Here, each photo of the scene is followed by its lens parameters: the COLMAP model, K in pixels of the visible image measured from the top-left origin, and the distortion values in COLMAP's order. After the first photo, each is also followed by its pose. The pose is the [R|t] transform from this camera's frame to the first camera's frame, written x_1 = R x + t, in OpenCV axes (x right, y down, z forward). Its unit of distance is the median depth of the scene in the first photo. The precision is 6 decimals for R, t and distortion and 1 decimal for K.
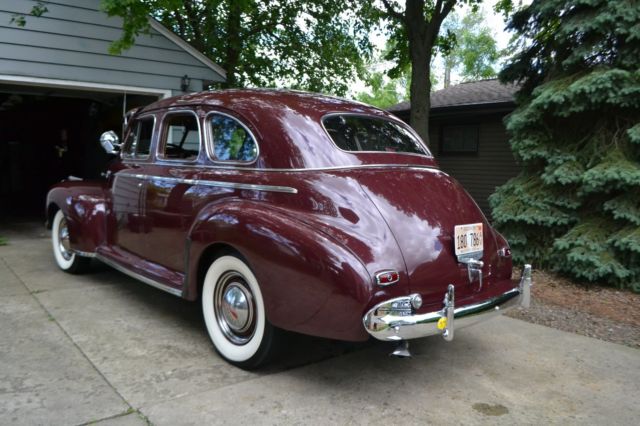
lens RADIAL K [[498.3, 0, 311.2], [0, 498.3, 214.9], [0, 0, 1]] dist [-0.056721, 0.004793]
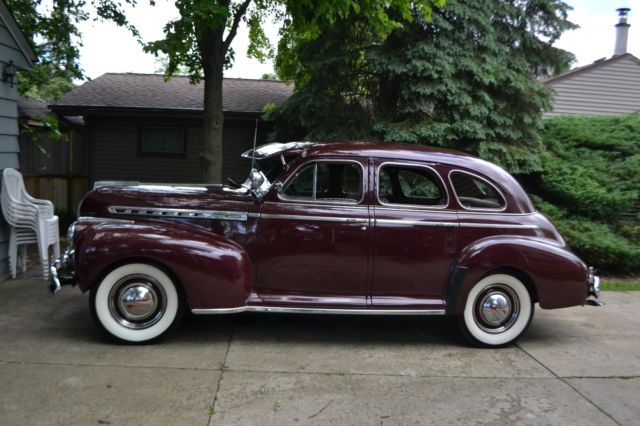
lens RADIAL K [[539.5, 0, 320.0], [0, 539.5, 213.0], [0, 0, 1]] dist [-0.051858, -0.002771]
pose [[0.600749, -0.073292, 0.796071, -1.663679], [0.057355, 0.997174, 0.048525, -0.191630], [-0.797377, 0.016507, 0.603255, 0.468071]]
